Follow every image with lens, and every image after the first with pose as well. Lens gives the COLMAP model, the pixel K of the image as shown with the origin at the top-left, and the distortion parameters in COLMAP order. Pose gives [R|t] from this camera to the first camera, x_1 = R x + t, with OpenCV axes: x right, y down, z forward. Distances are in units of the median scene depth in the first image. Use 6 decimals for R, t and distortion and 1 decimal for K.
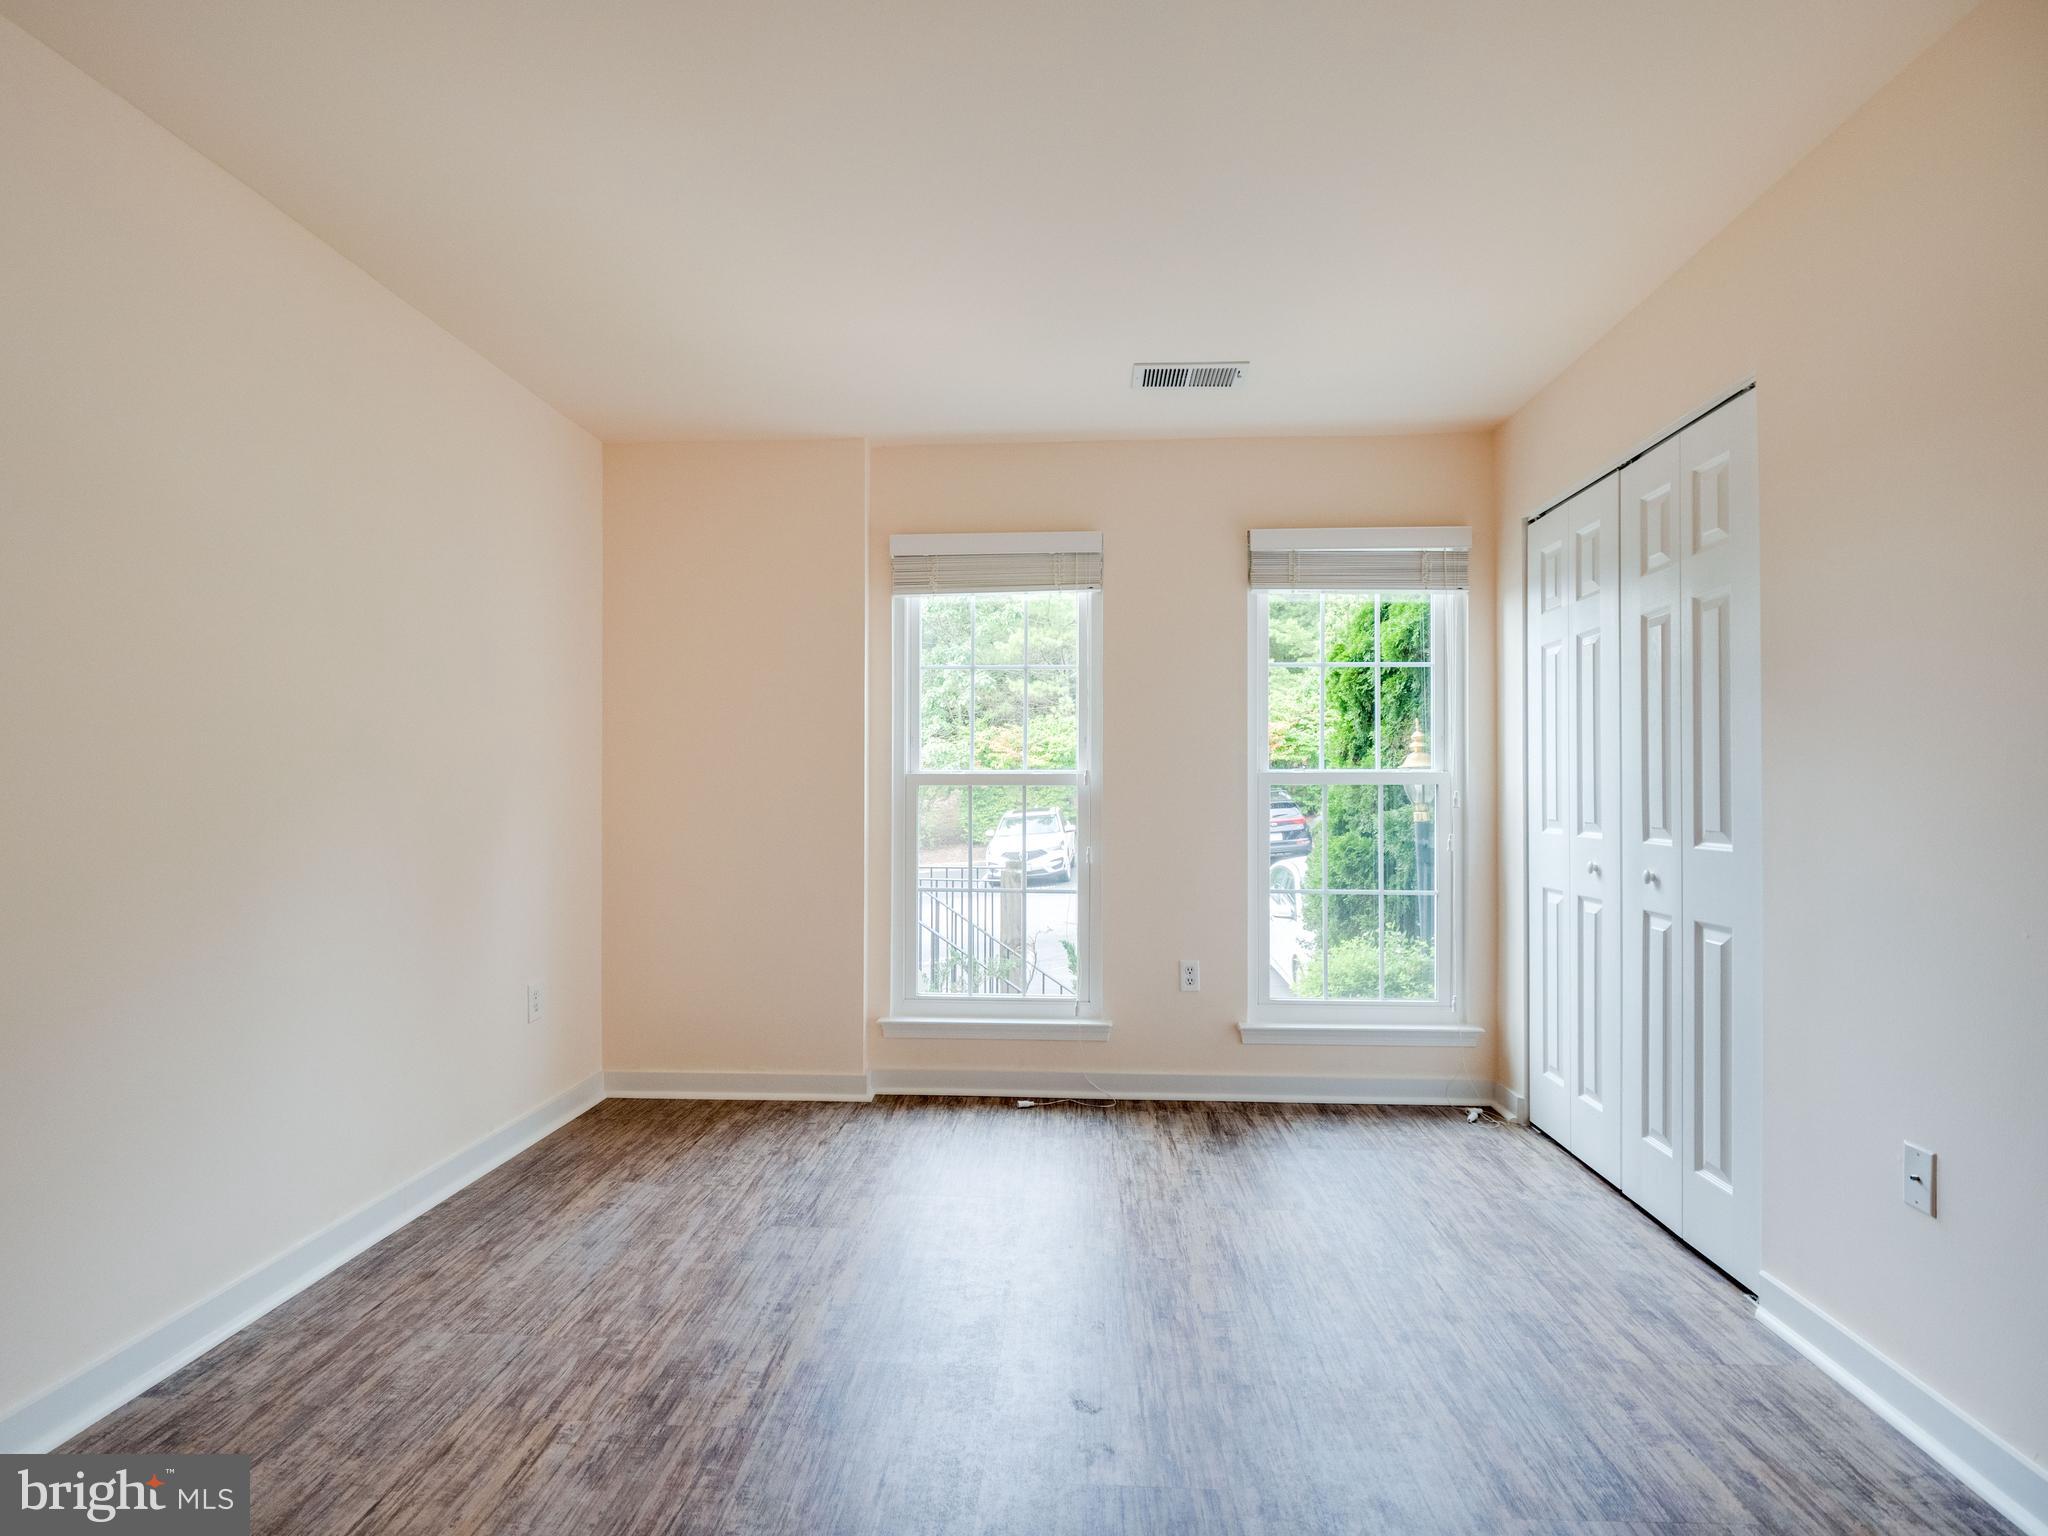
lens RADIAL K [[997.4, 0, 1028.7], [0, 997.4, 753.2], [0, 0, 1]] dist [-0.005574, -0.006383]
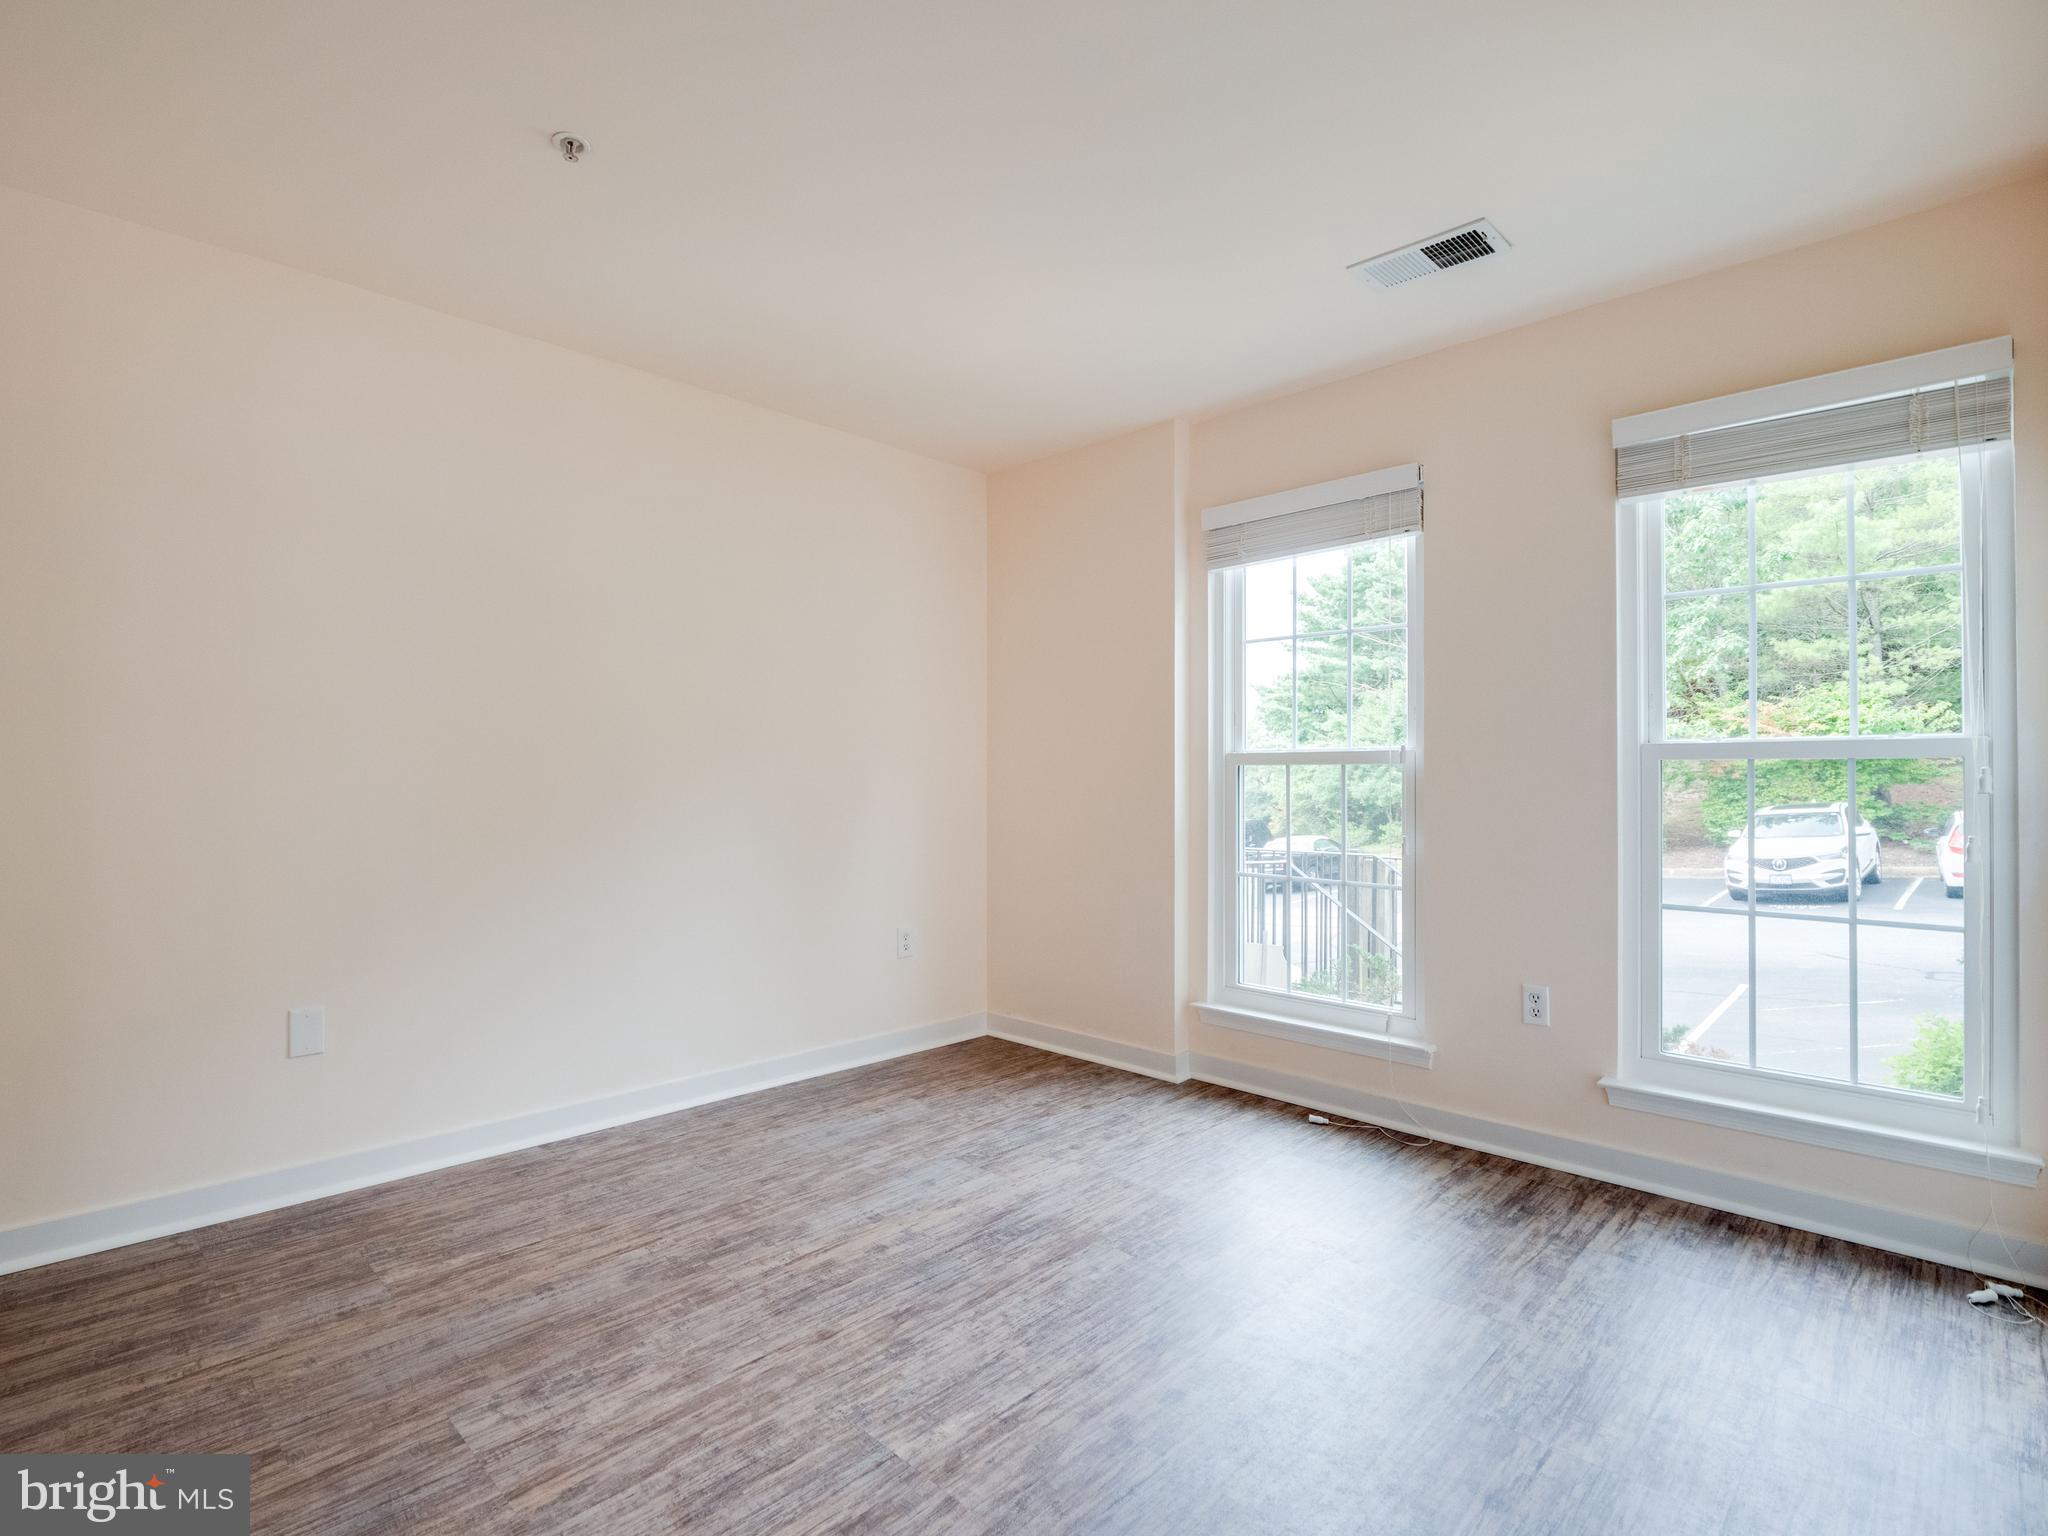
lens RADIAL K [[997.4, 0, 1016.5], [0, 997.4, 741.1], [0, 0, 1]] dist [-0.005574, -0.006383]
pose [[0.758501, -0.021913, -0.651304, 0.377497], [0.020498, 0.999742, -0.009765, 0.015371], [0.651350, -0.005944, 0.758754, 0.145377]]
